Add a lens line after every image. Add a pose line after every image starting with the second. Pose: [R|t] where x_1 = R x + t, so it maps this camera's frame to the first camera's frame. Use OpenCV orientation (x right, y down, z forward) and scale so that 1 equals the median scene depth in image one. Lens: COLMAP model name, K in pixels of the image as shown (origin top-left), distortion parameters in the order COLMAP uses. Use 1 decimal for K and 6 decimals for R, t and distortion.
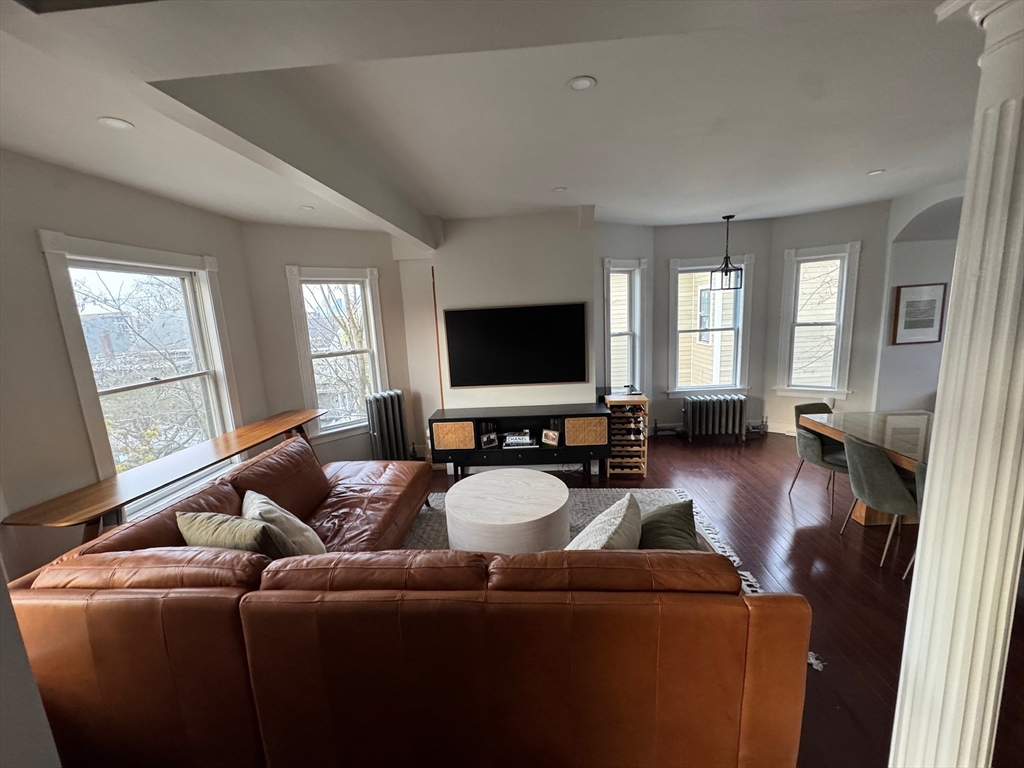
lens RADIAL K [[408.0, 0, 509.5], [0, 408.0, 383.0], [0, 0, 1]] dist [-0.002035, 0.000455]
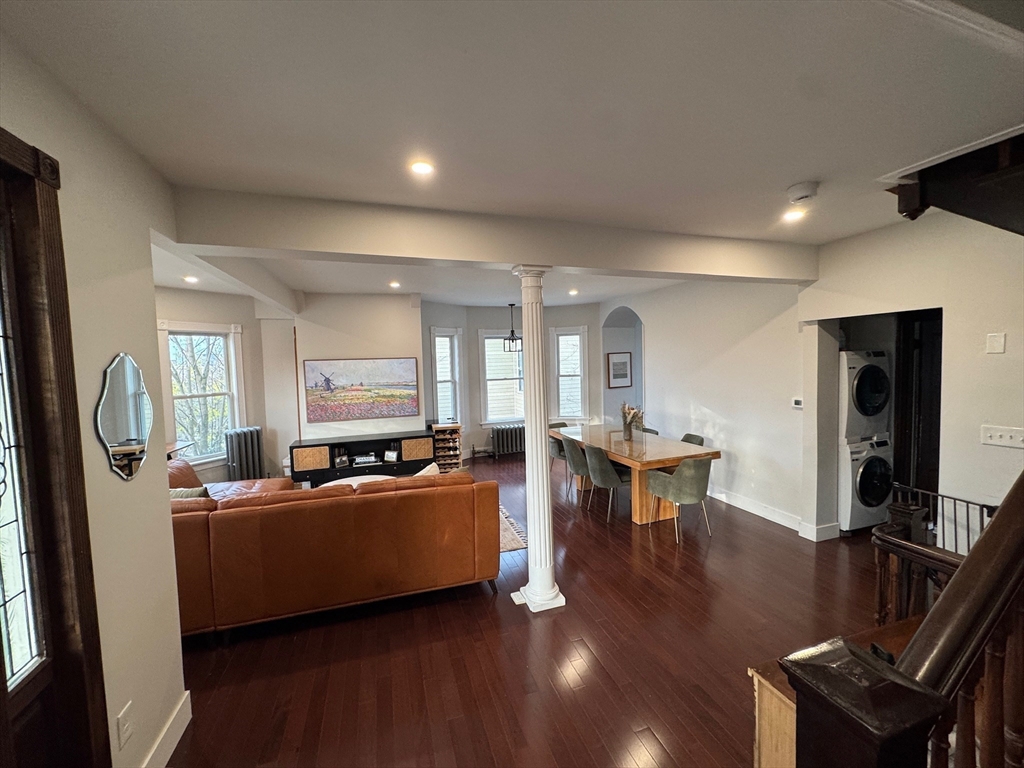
lens RADIAL K [[408.5, 0, 509.5], [0, 408.5, 381.9], [0, 0, 1]] dist [-0.002470, 0.000710]
pose [[0.931812, 0.006152, 0.362888, -0.024550], [0.042179, 0.991246, -0.125112, 0.073717], [-0.360481, 0.131887, 0.923396, -0.397592]]
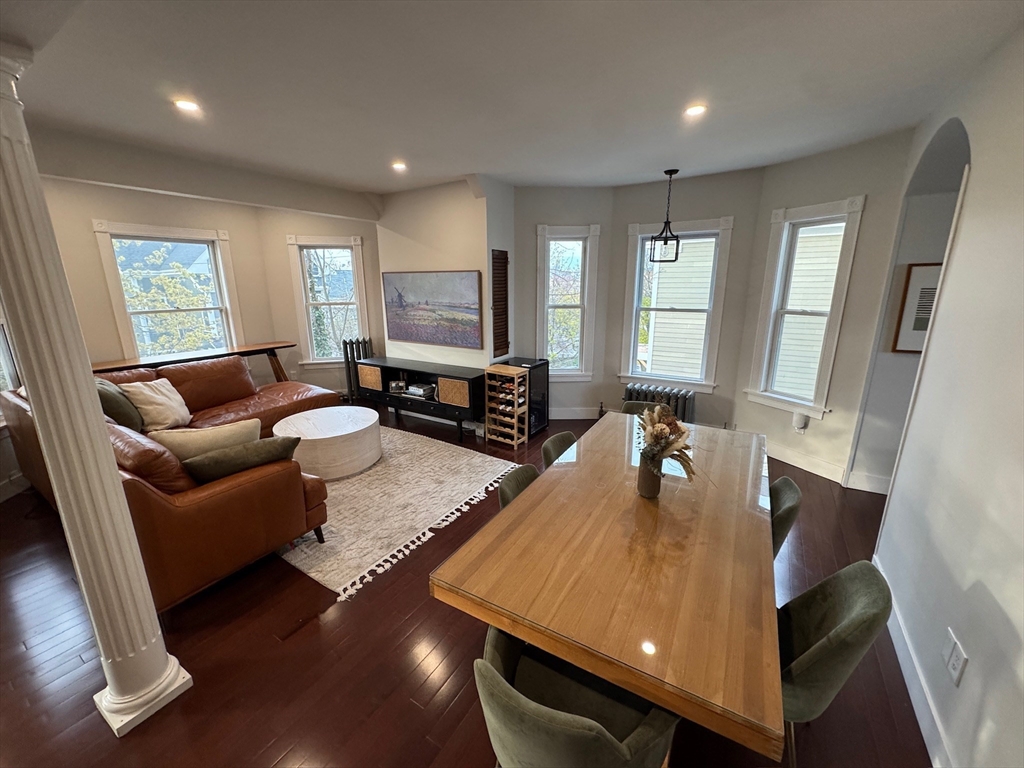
lens RADIAL K [[408.0, 0, 509.5], [0, 408.0, 383.0], [0, 0, 1]] dist [-0.002035, 0.000455]
pose [[0.874615, 0.163154, -0.456540, 0.753446], [-0.122927, 0.985530, 0.116703, -0.046513], [0.468975, -0.045949, 0.882015, 0.110122]]
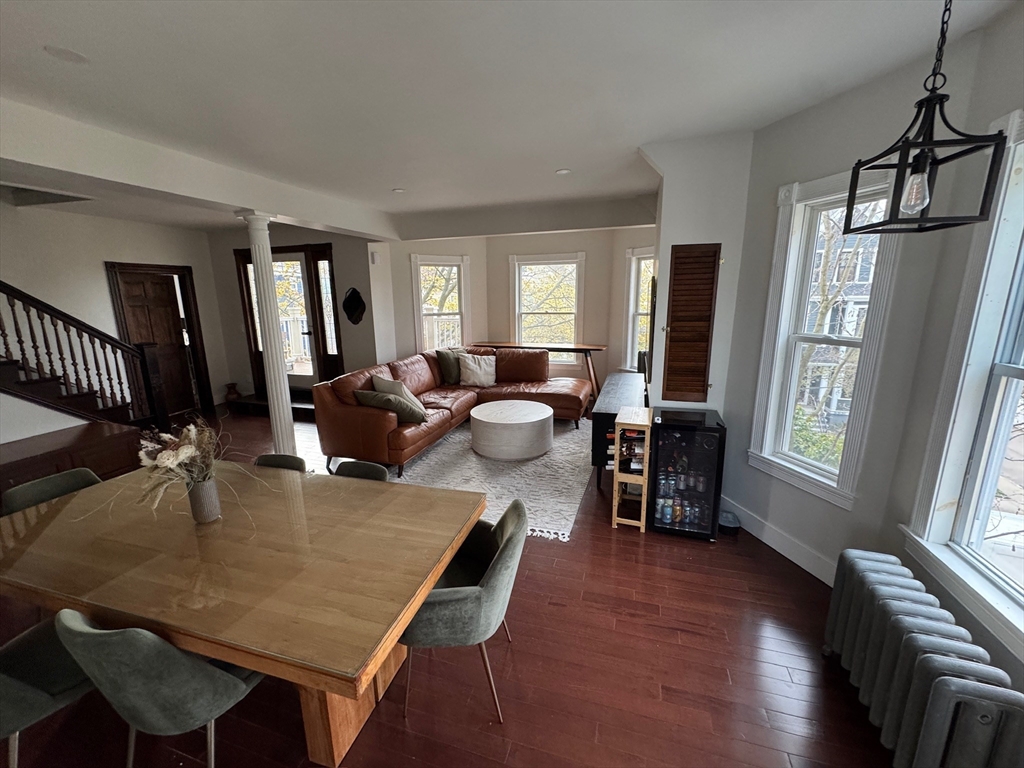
lens RADIAL K [[406.1, 0, 509.5], [0, 406.1, 383.2], [0, 0, 1]] dist [-0.001894, 0.000540]
pose [[-0.243534, 0.260020, -0.934388, 0.979908], [-0.142405, 0.943366, 0.299635, -0.196286], [0.959381, 0.206033, -0.192714, 0.909893]]
